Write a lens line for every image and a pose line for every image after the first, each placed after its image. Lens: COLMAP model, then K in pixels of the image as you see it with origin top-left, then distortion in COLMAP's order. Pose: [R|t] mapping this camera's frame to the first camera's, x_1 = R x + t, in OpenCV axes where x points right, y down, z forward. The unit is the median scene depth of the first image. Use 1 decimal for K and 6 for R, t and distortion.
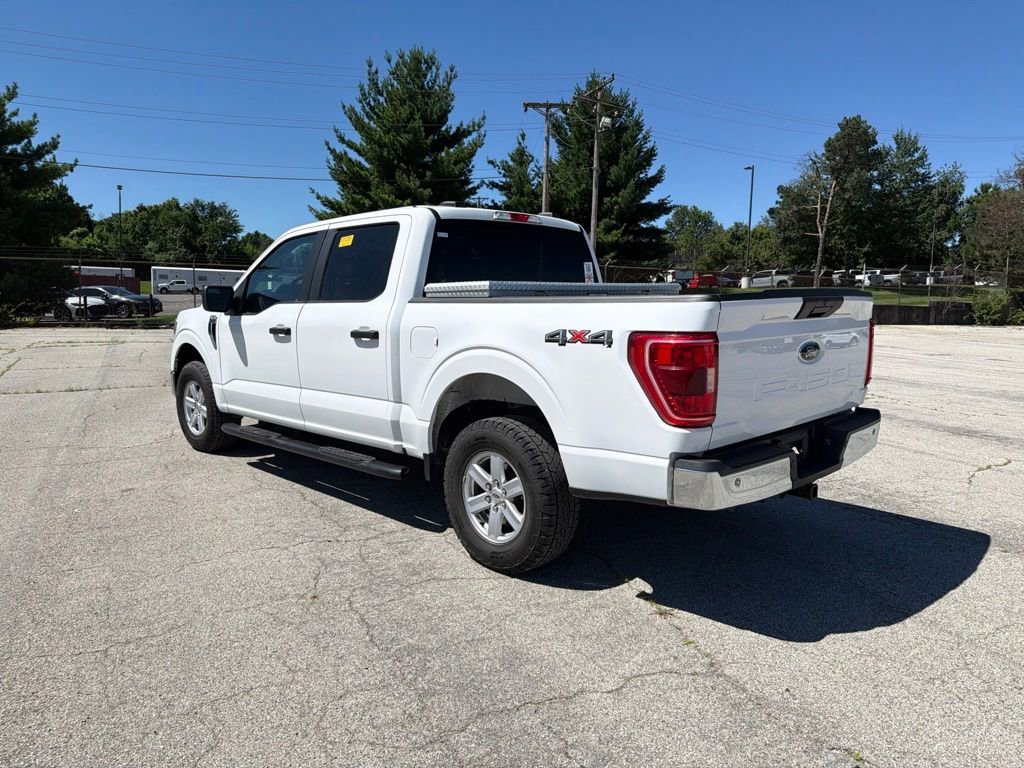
lens RADIAL K [[722.4, 0, 520.2], [0, 722.4, 387.2], [0, 0, 1]] dist [0.050133, -0.065664]
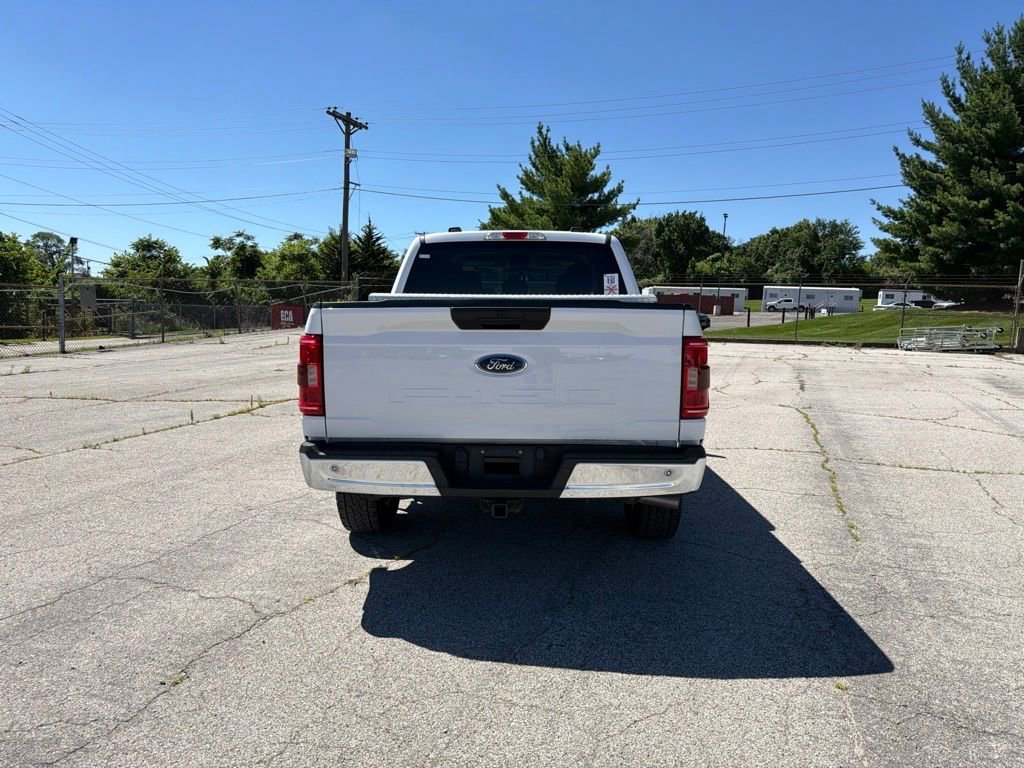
lens RADIAL K [[722.4, 0, 513.2], [0, 722.4, 389.4], [0, 0, 1]] dist [0.050133, -0.065664]
pose [[0.675819, 0.085070, -0.732142, 0.110289], [-0.100857, 0.994647, 0.022473, -0.003811], [0.730134, 0.058654, 0.680782, 0.036347]]
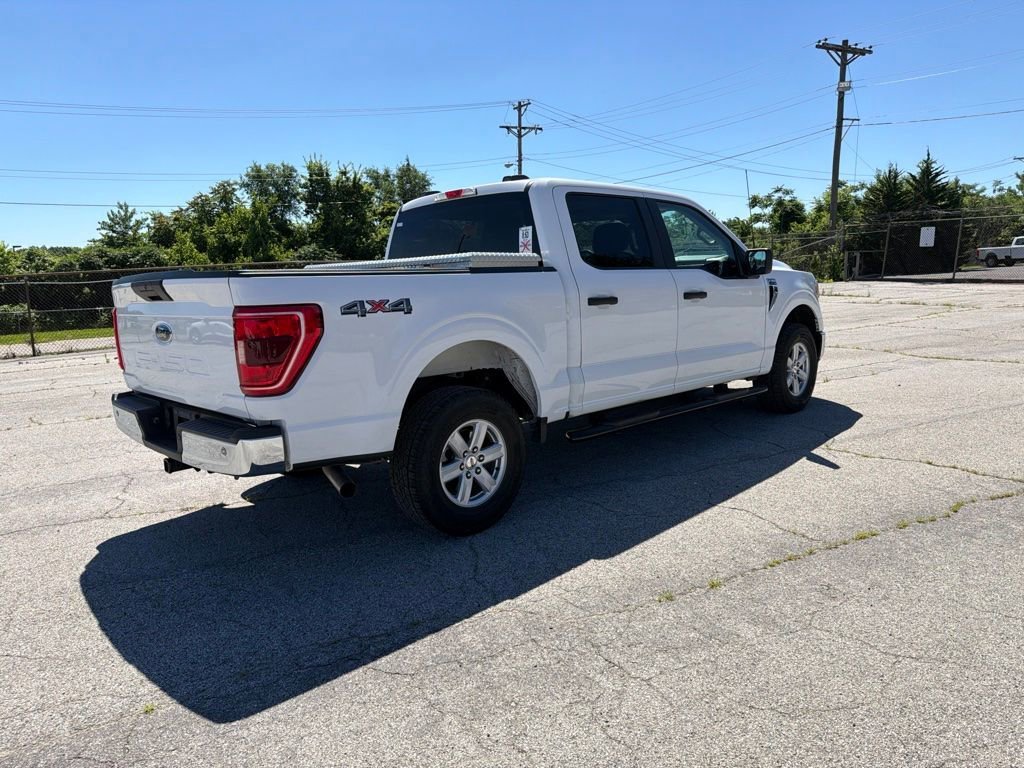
lens RADIAL K [[722.4, 0, 499.1], [0, 722.4, 372.1], [0, 0, 1]] dist [0.050133, -0.065664]
pose [[-0.046237, 0.130851, -0.990323, 0.142458], [-0.084284, 0.987337, 0.134391, -0.017490], [0.995368, 0.089683, -0.034623, 0.151677]]
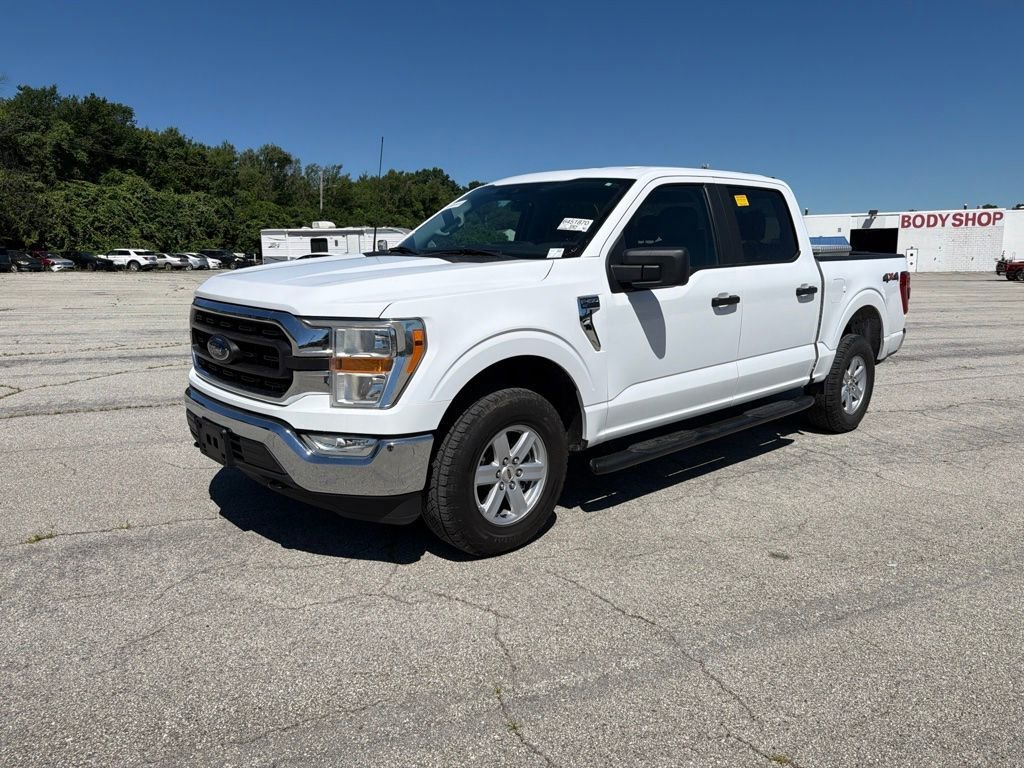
lens RADIAL K [[722.4, 0, 512.1], [0, 722.4, 386.2], [0, 0, 1]] dist [0.050133, -0.065664]
pose [[0.046601, -0.193217, 0.980049, -0.171227], [0.119282, 0.975171, 0.186584, -0.024122], [-0.991766, 0.108207, 0.068491, 0.171717]]
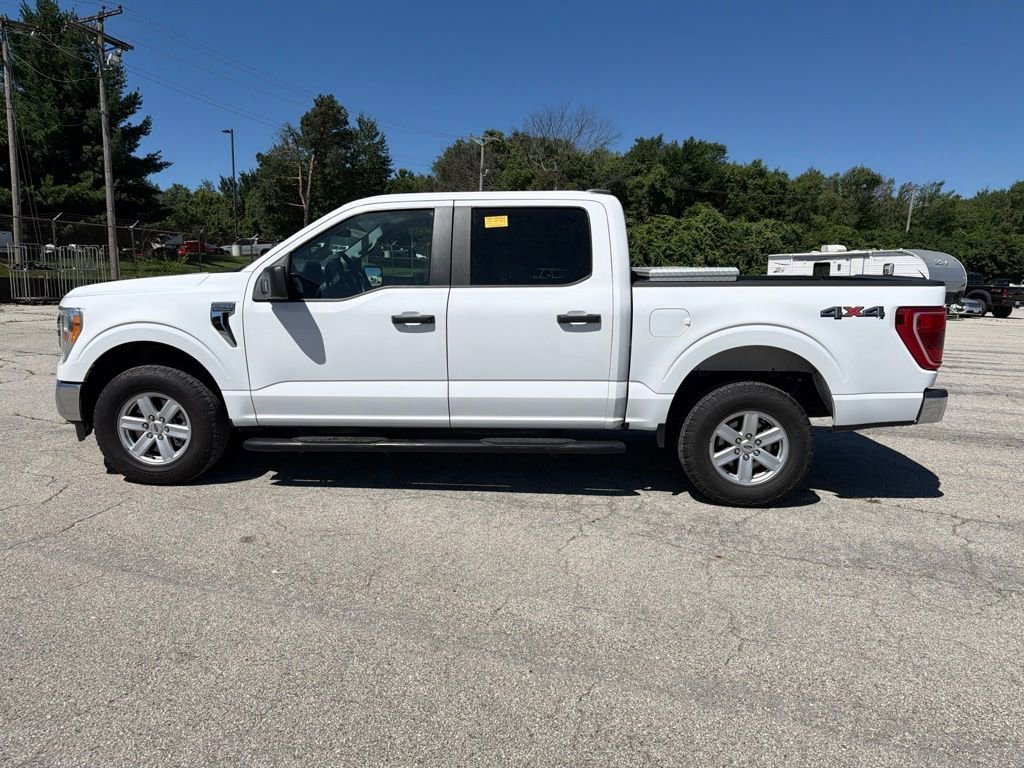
lens RADIAL K [[722.4, 0, 509.5], [0, 722.4, 388.9], [0, 0, 1]] dist [0.050133, -0.065664]
pose [[0.741204, -0.108200, 0.662502, -0.119476], [0.076431, 0.994109, 0.076848, -0.007402], [-0.666914, -0.006325, 0.745108, 0.037795]]
